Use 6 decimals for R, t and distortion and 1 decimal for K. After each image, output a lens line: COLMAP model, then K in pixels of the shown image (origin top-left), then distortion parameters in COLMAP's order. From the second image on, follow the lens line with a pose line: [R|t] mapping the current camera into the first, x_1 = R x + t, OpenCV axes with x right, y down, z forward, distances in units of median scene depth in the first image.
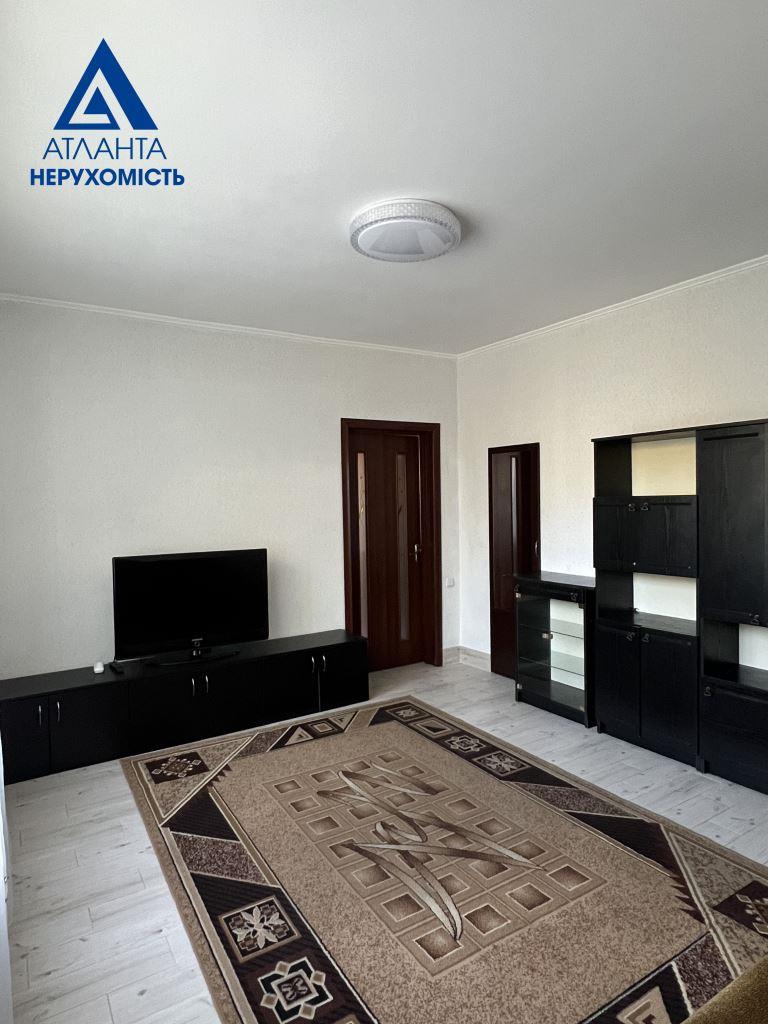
lens RADIAL K [[611.8, 0, 384.0], [0, 611.8, 512.0], [0, 0, 1]] dist [0.004796, 0.001240]
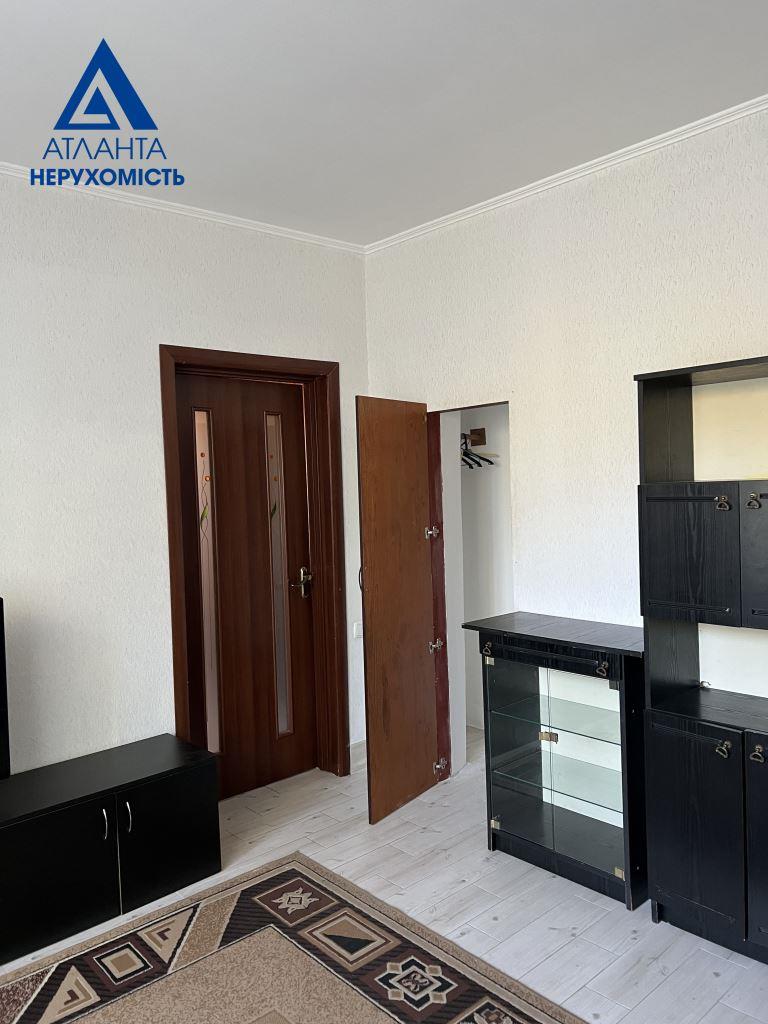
lens RADIAL K [[765.3, 0, 384.0], [0, 765.3, 512.0], [0, 0, 1]] dist [0.059256, -0.067715]
pose [[0.984672, -0.019860, 0.173280, 0.005951], [0.018309, 0.999777, 0.010544, -0.012582], [-0.173451, -0.007210, 0.984816, 0.426230]]
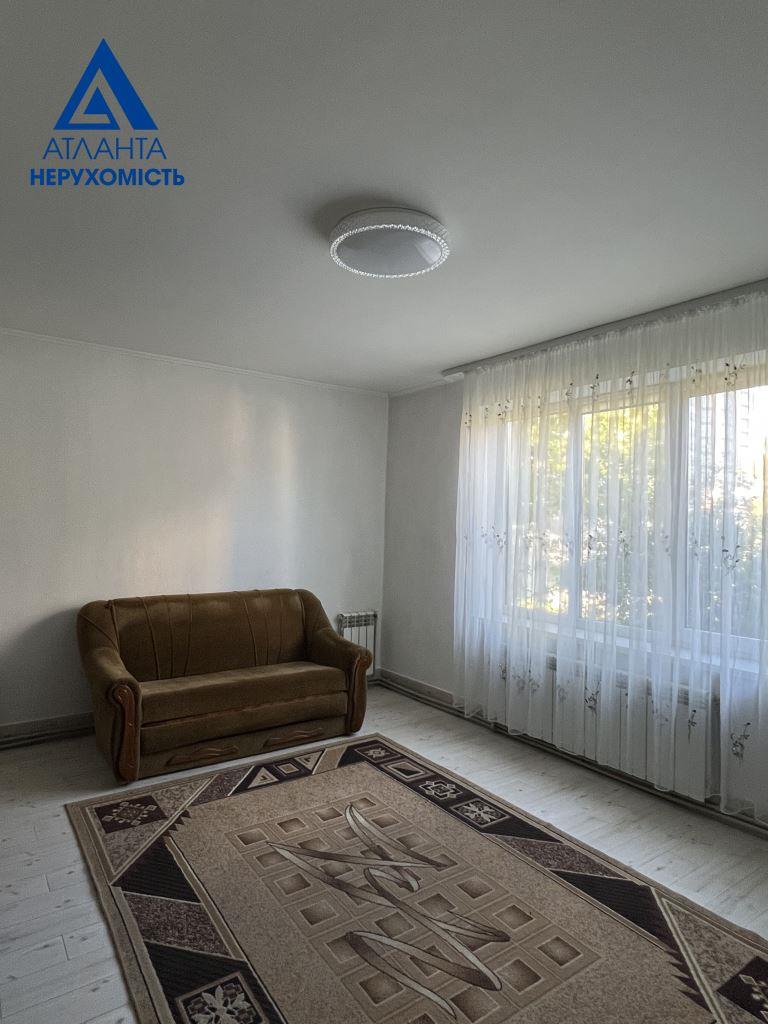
lens RADIAL K [[595.3, 0, 384.0], [0, 595.3, 512.0], [0, 0, 1]] dist [0.002324, 0.001070]
pose [[-0.998223, -0.005640, -0.059318, 0.079365], [-0.006078, 0.999956, 0.007215, -0.049466], [0.059274, 0.007562, -0.998213, 1.584003]]
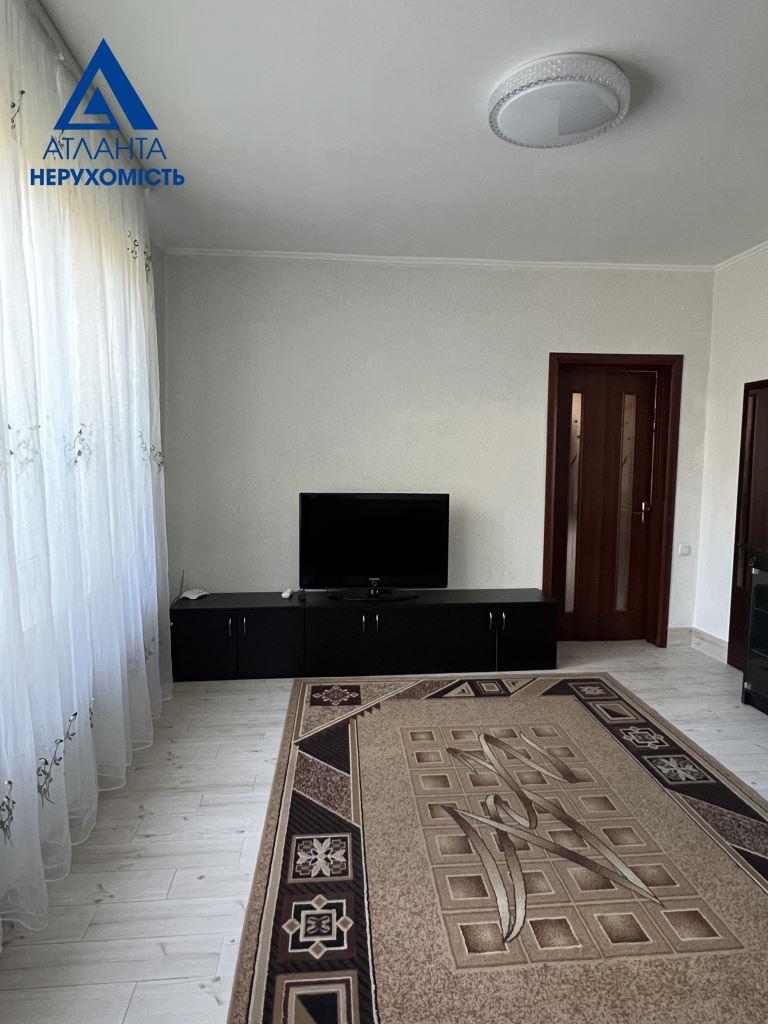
lens RADIAL K [[627.4, 0, 384.0], [0, 627.4, 512.0], [0, 0, 1]] dist [0.002417, 0.002443]
pose [[0.891457, 0.064575, -0.448481, 0.200193], [-0.034075, 0.996544, 0.075756, 0.022365], [0.451823, -0.052251, 0.890576, 0.105557]]
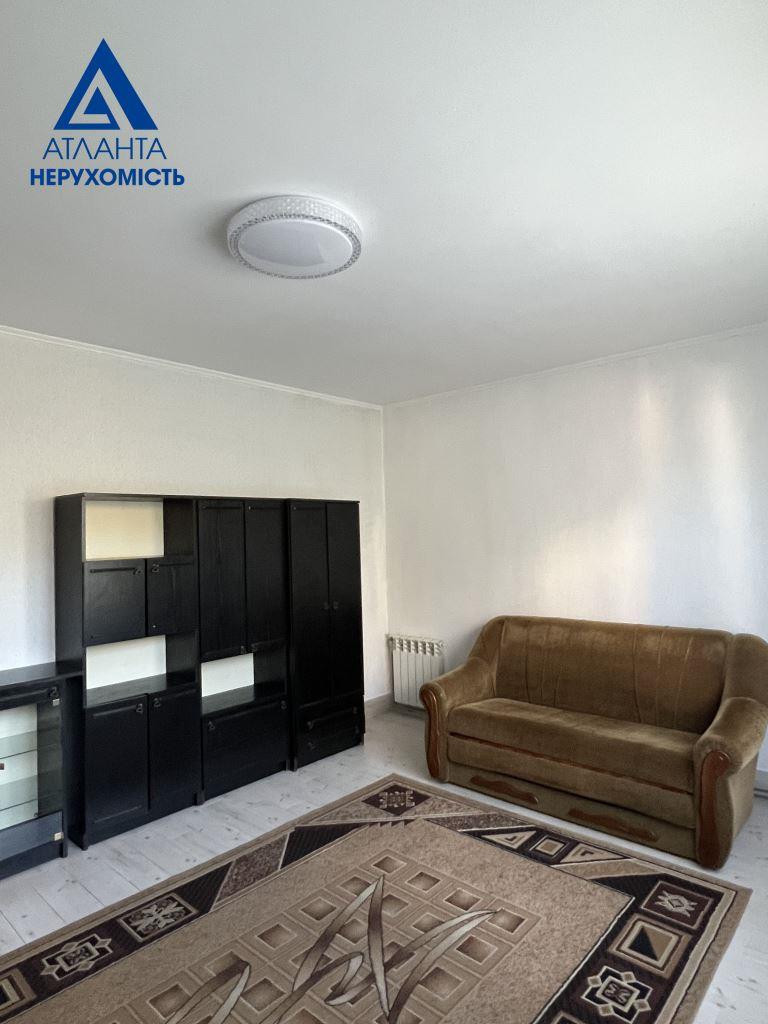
lens RADIAL K [[595.3, 0, 384.0], [0, 595.3, 512.0], [0, 0, 1]] dist [0.002324, 0.001070]
pose [[-0.273556, 0.066933, 0.959524, -0.630851], [0.052385, 0.997132, -0.054622, -0.027952], [-0.960428, 0.035322, -0.276278, 0.940892]]
